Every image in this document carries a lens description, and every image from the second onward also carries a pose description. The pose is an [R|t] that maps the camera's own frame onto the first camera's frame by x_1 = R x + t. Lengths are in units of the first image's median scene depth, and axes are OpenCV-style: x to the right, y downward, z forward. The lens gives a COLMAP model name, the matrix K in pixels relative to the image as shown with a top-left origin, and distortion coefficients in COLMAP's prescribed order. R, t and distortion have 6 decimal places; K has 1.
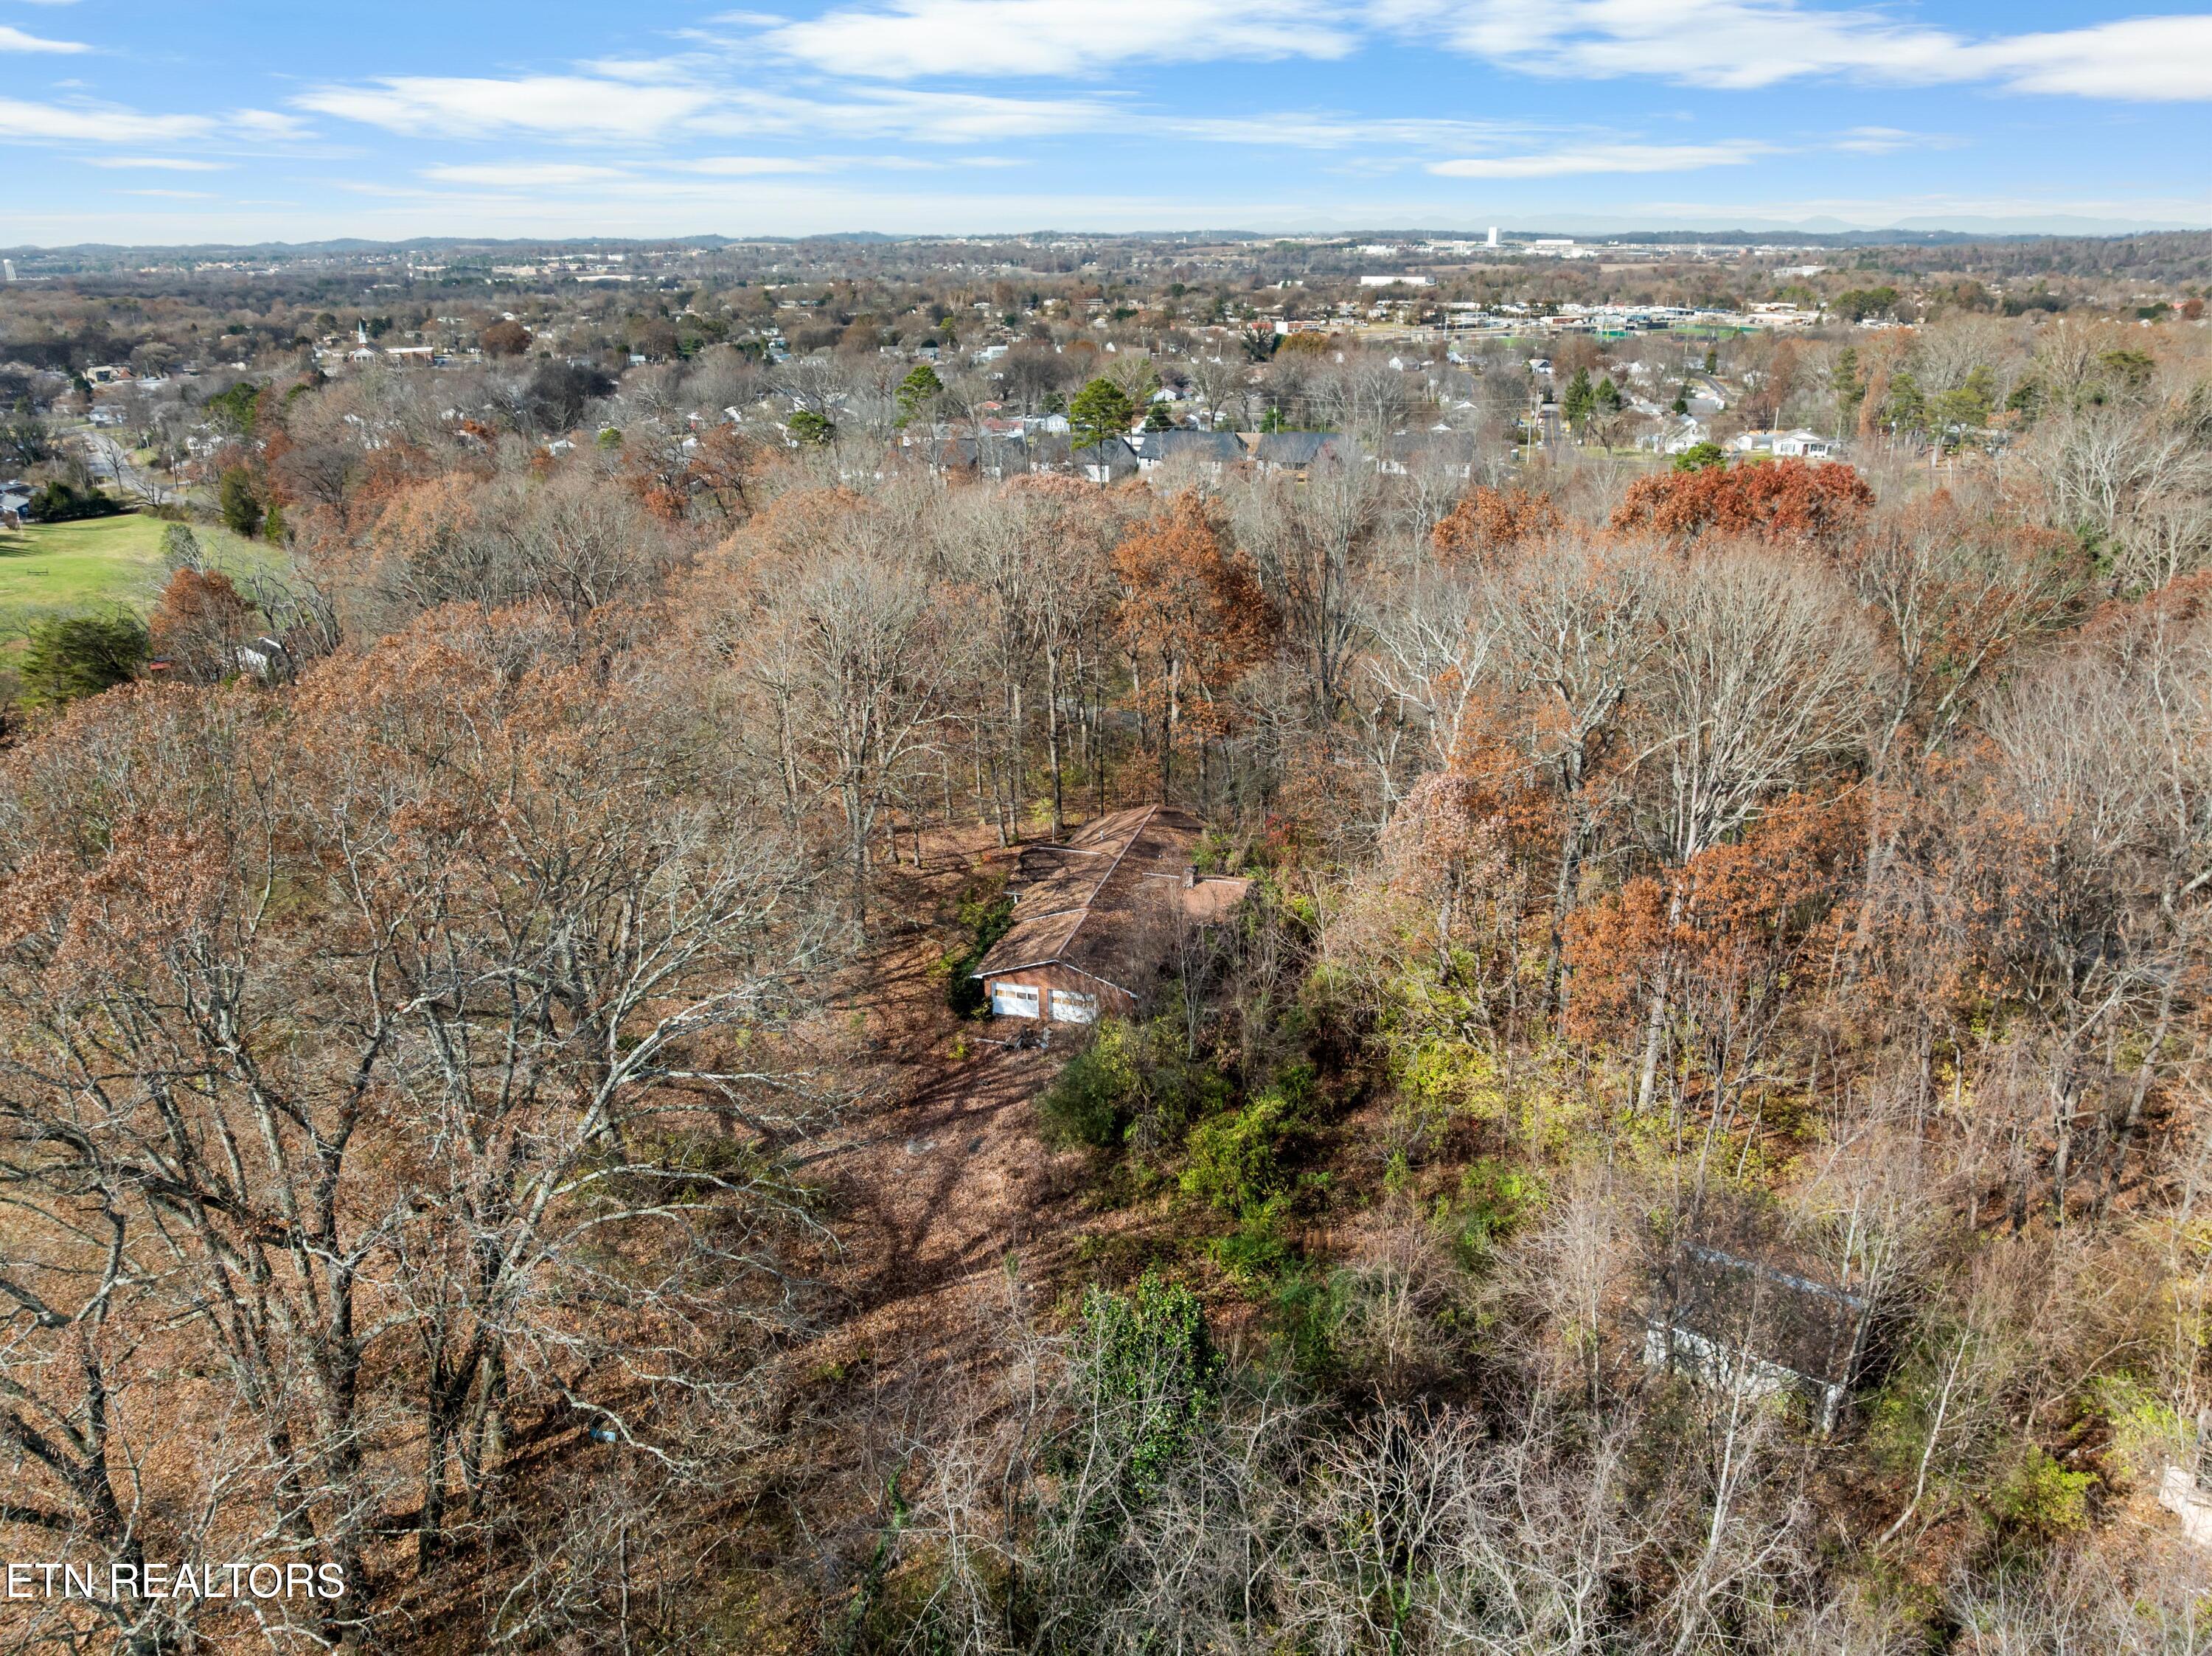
lens RADIAL K [[1576.1, 0, 1107.6], [0, 1576.1, 861.1], [0, 0, 1]] dist [-0.051188, 0.036193]
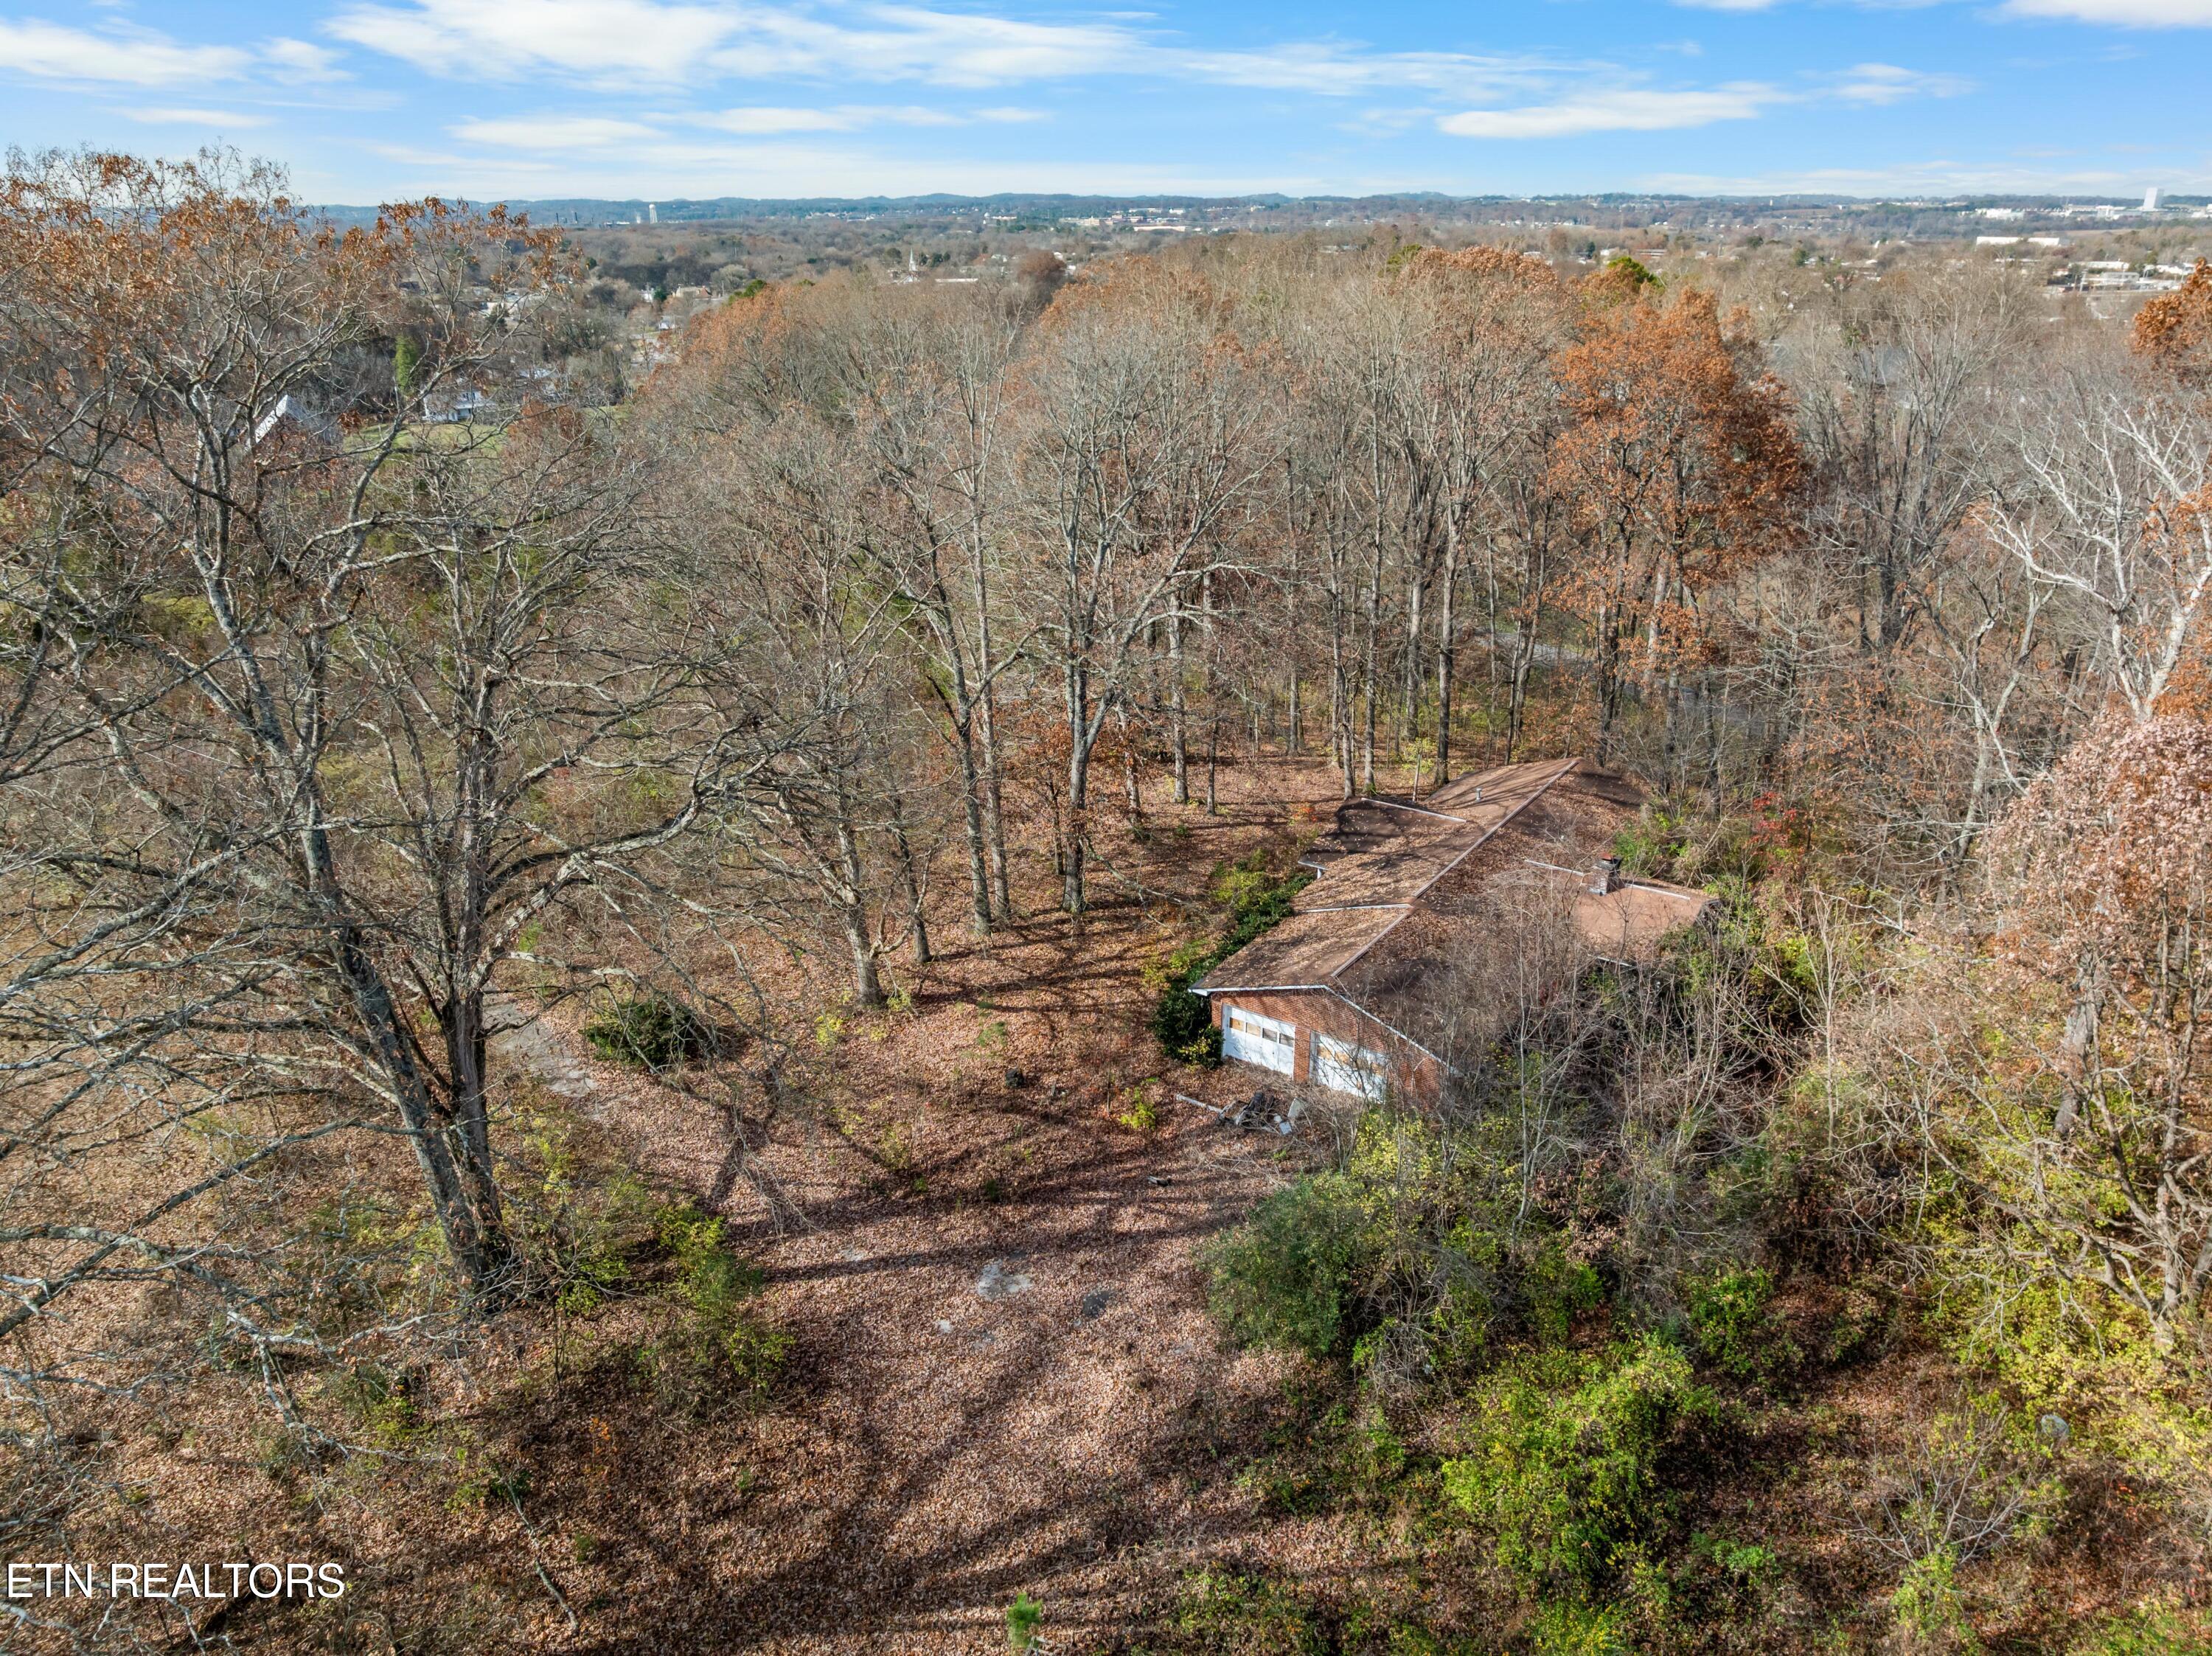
lens RADIAL K [[1576.1, 0, 1107.6], [0, 1576.1, 861.1], [0, 0, 1]] dist [-0.051188, 0.036193]
pose [[0.946317, 0.128008, -0.296814, 0.051612], [-0.121572, 0.991771, 0.040122, 0.003209], [0.299508, -0.001884, 0.954092, 0.391158]]
